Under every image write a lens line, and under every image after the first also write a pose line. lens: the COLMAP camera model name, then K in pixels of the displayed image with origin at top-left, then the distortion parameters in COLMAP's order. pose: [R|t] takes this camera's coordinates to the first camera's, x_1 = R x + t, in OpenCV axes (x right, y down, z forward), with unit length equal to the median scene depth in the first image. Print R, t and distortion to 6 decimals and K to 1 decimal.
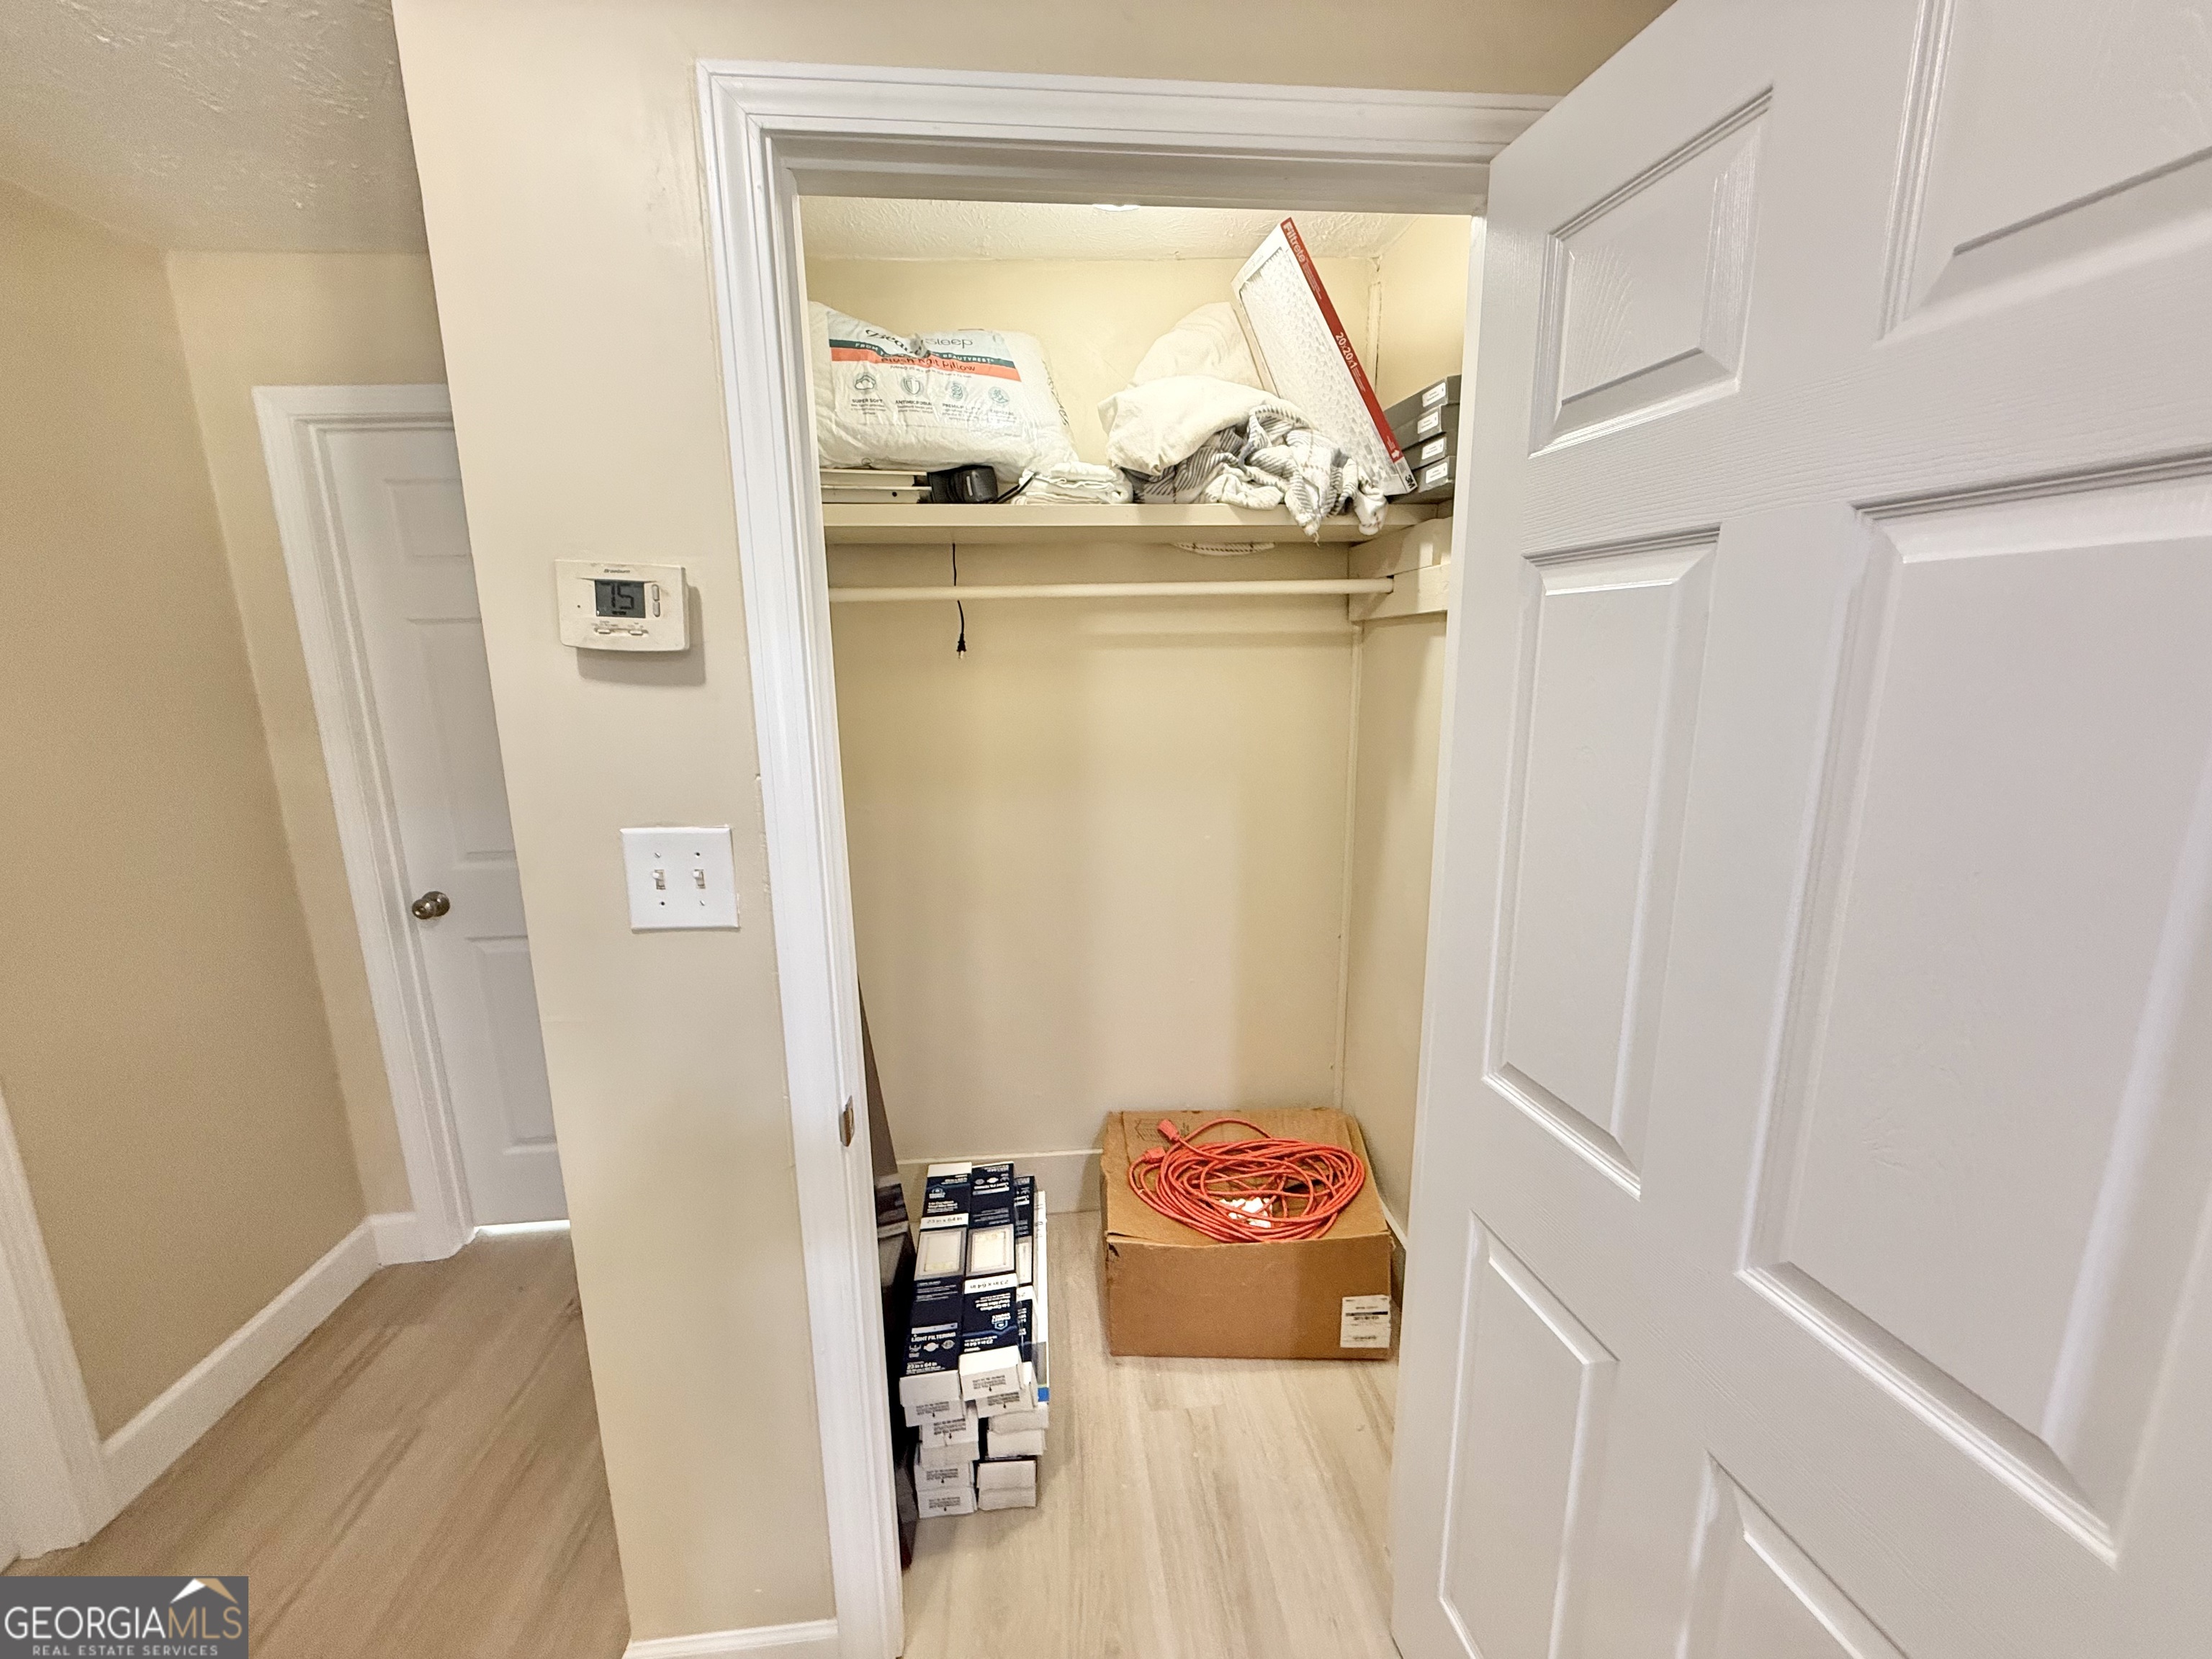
lens RADIAL K [[886.4, 0, 1107.3], [0, 886.4, 842.7], [0, 0, 1]] dist [-0.002213, 0.001446]
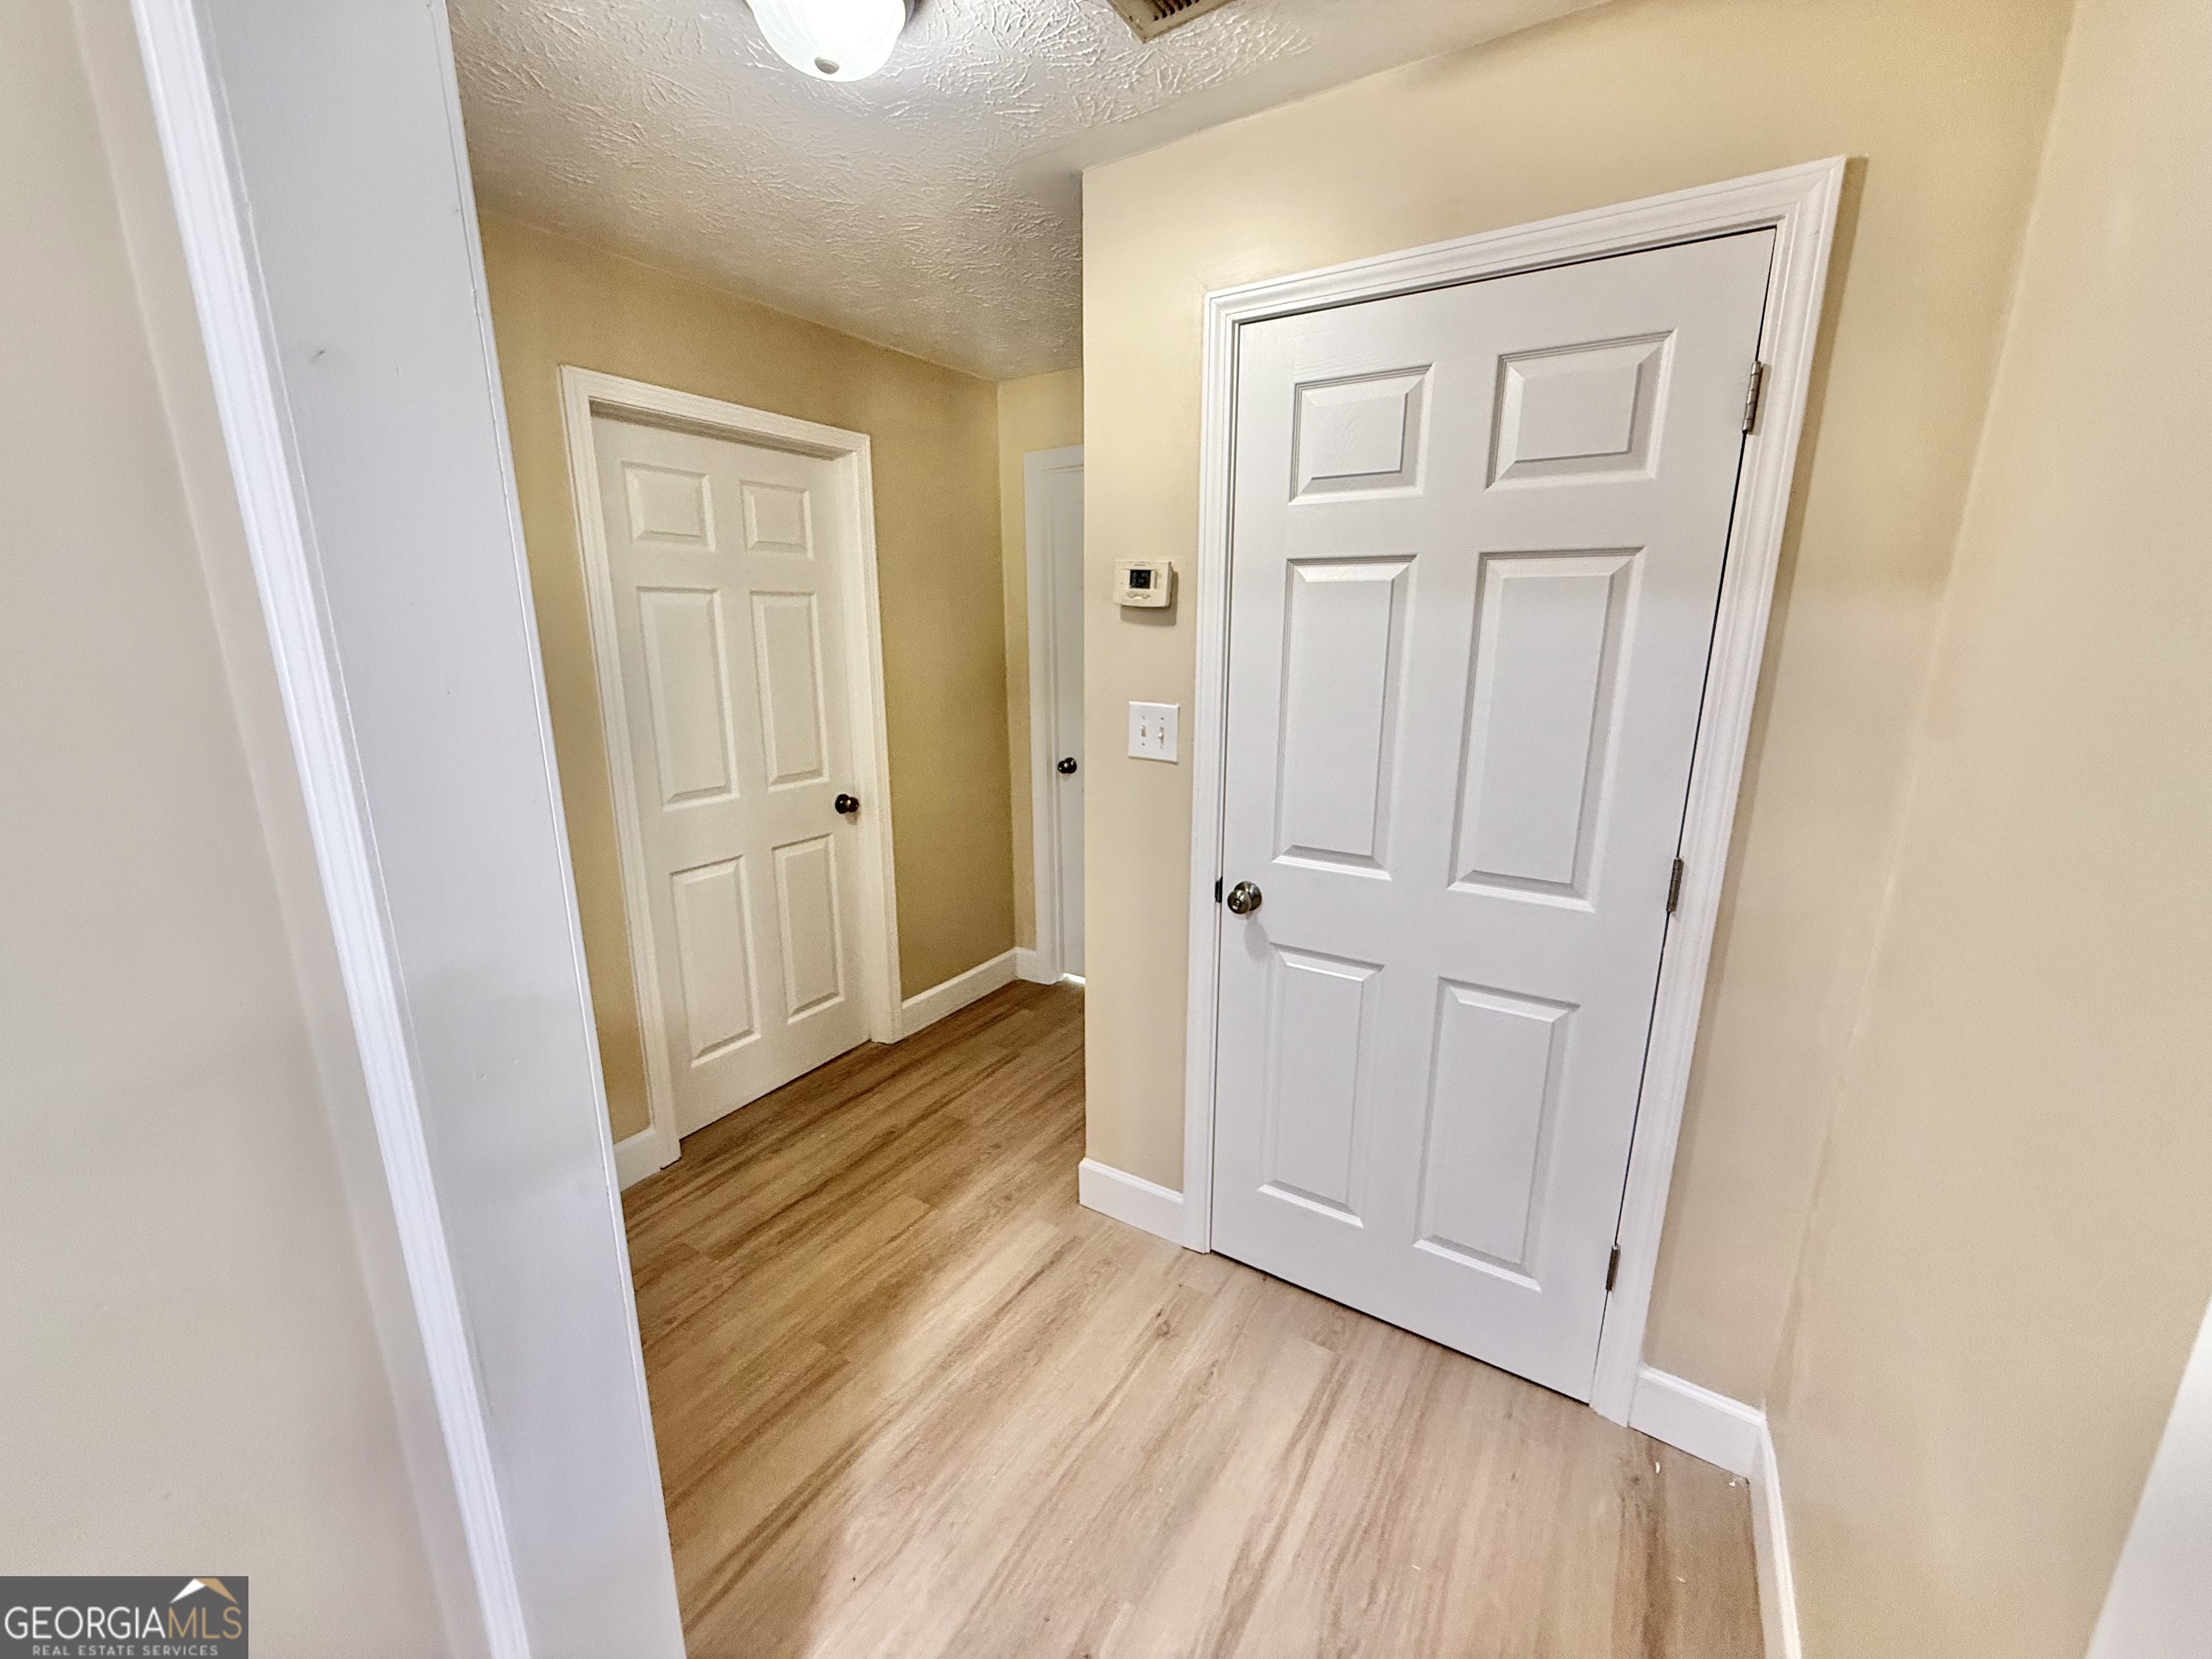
lens RADIAL K [[886.4, 0, 1101.8], [0, 886.4, 826.3], [0, 0, 1]] dist [-0.002213, 0.001446]
pose [[0.787639, 0.149465, -0.597734, 0.421581], [-0.132815, 0.988510, 0.072168, 0.087556], [0.601653, 0.022546, 0.798440, -0.393348]]
